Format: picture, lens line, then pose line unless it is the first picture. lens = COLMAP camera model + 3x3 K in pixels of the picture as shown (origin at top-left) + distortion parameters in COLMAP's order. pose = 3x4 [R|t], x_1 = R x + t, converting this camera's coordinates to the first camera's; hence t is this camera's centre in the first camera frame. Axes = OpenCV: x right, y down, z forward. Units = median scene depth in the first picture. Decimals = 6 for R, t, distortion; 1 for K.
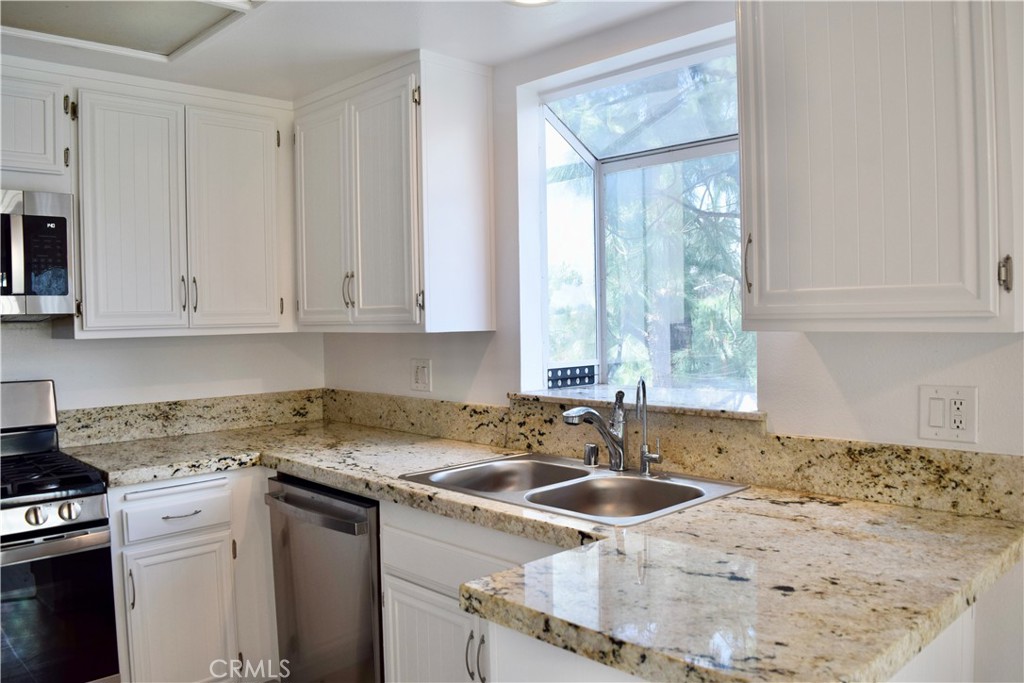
lens RADIAL K [[813.1, 0, 512.4], [0, 813.1, 342.3], [0, 0, 1]] dist [-0.092599, 0.014191]
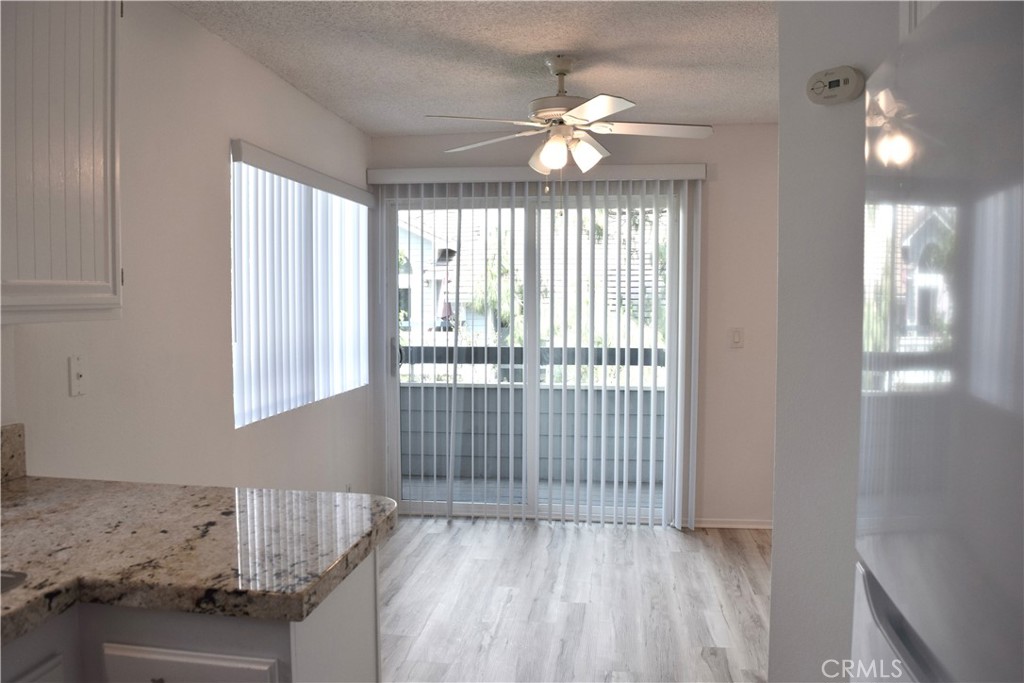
lens RADIAL K [[813.1, 0, 512.6], [0, 813.1, 341.2], [0, 0, 1]] dist [-0.092599, 0.014191]
pose [[-0.612241, -0.030667, 0.790076, -0.873690], [0.033661, 0.997331, 0.064796, -0.039514], [-0.789954, 0.066266, -0.609574, 1.260890]]
